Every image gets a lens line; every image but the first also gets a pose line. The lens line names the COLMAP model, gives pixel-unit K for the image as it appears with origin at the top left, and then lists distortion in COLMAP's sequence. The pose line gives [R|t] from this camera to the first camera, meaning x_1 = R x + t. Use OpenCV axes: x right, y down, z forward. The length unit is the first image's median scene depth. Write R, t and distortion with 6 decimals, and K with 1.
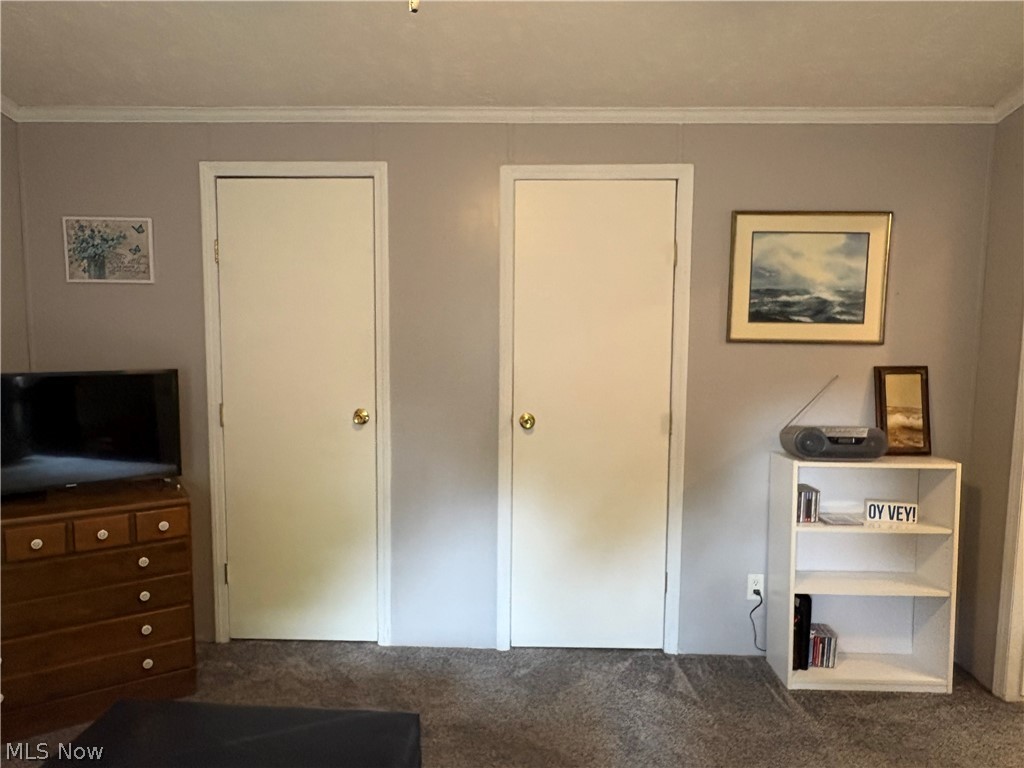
lens RADIAL K [[668.7, 0, 512.0], [0, 668.7, 384.0], [0, 0, 1]] dist [0.001252, 0.001105]
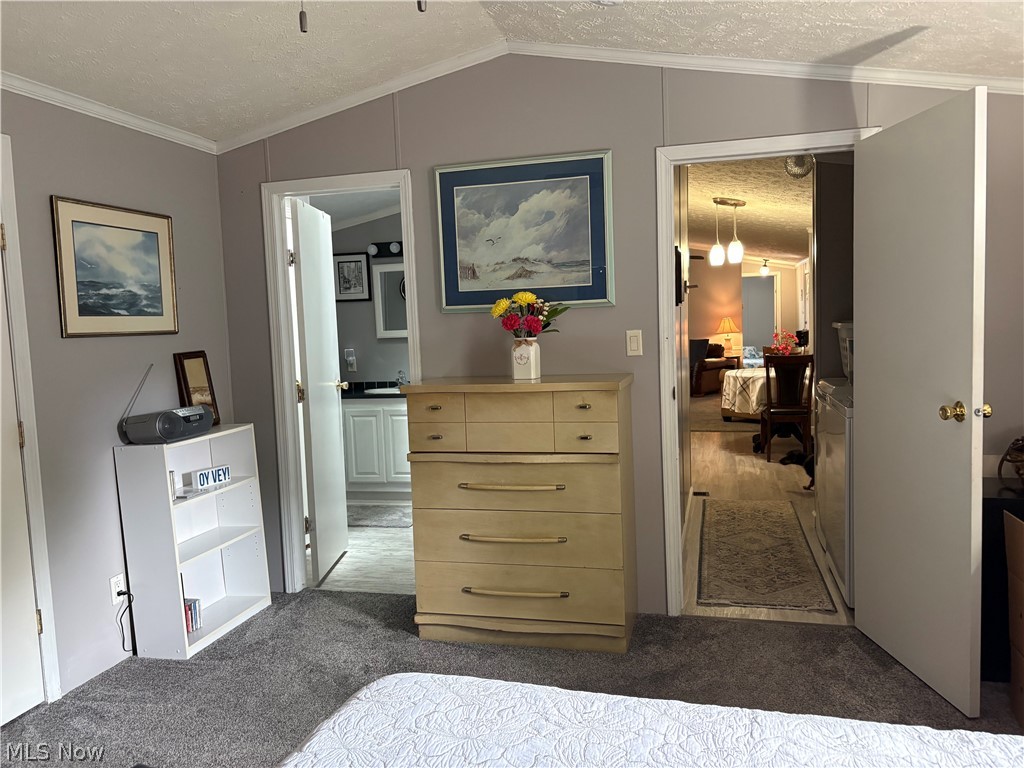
lens RADIAL K [[770.5, 0, 512.0], [0, 770.5, 384.0], [0, 0, 1]] dist [0.023498, -0.008086]
pose [[0.228341, -0.100248, 0.968406, -0.582271], [0.125330, 0.989435, 0.072873, -0.000011], [-0.965481, 0.104730, 0.238492, 0.157269]]
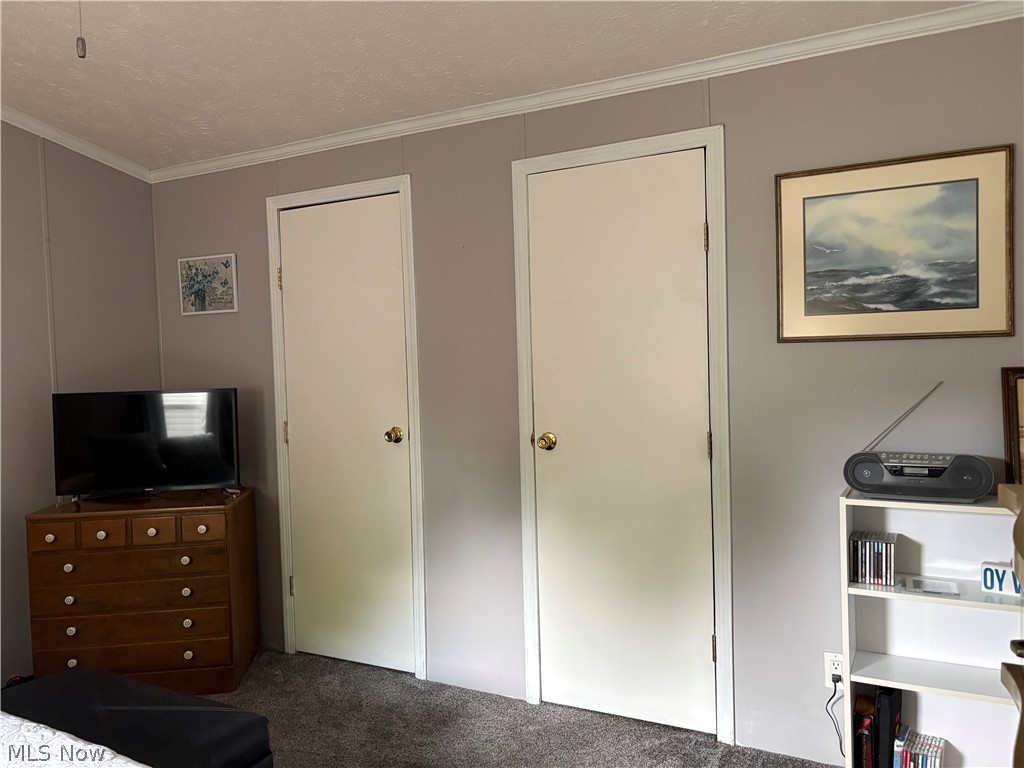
lens RADIAL K [[784.5, 0, 512.0], [0, 784.5, 384.0], [0, 0, 1]] dist [0.029664, -0.009155]
pose [[0.896452, -0.019810, -0.442698, 0.452887], [-0.000950, 0.998912, -0.046622, 0.028731], [0.443140, 0.042215, 0.895458, 0.045977]]
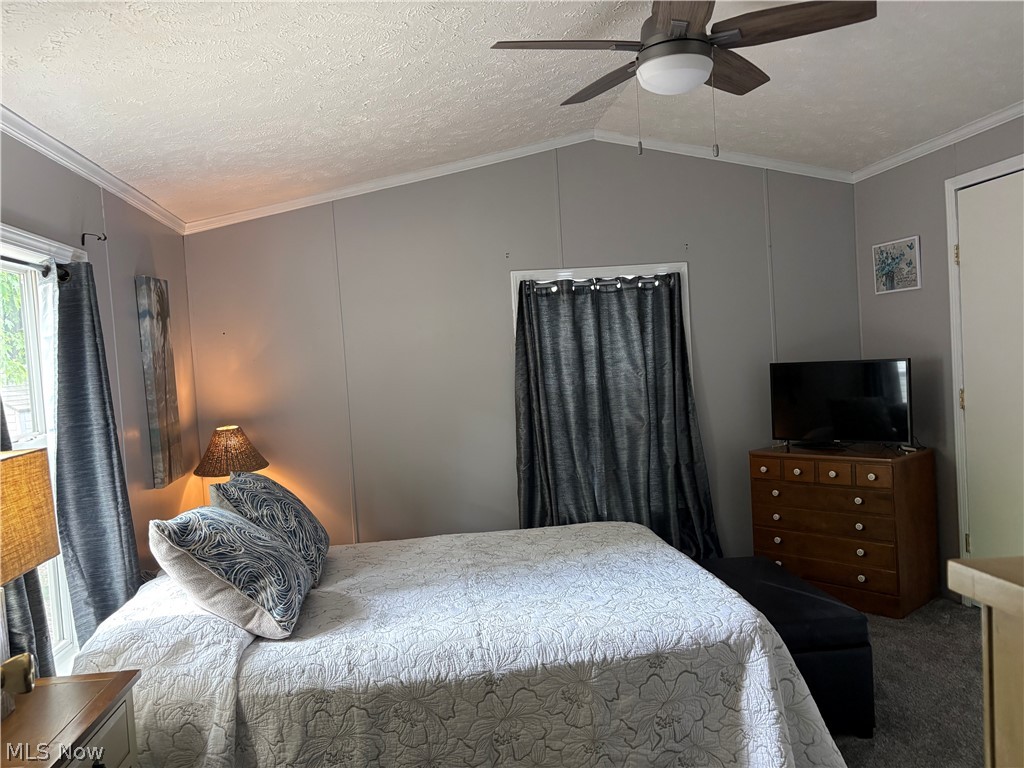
lens RADIAL K [[770.5, 0, 512.0], [0, 770.5, 384.0], [0, 0, 1]] dist [0.023498, -0.008086]
pose [[0.167457, 0.016058, -0.985749, 0.750488], [-0.024558, 0.999625, 0.012112, 0.024430], [0.985573, 0.022180, 0.167789, 0.038284]]
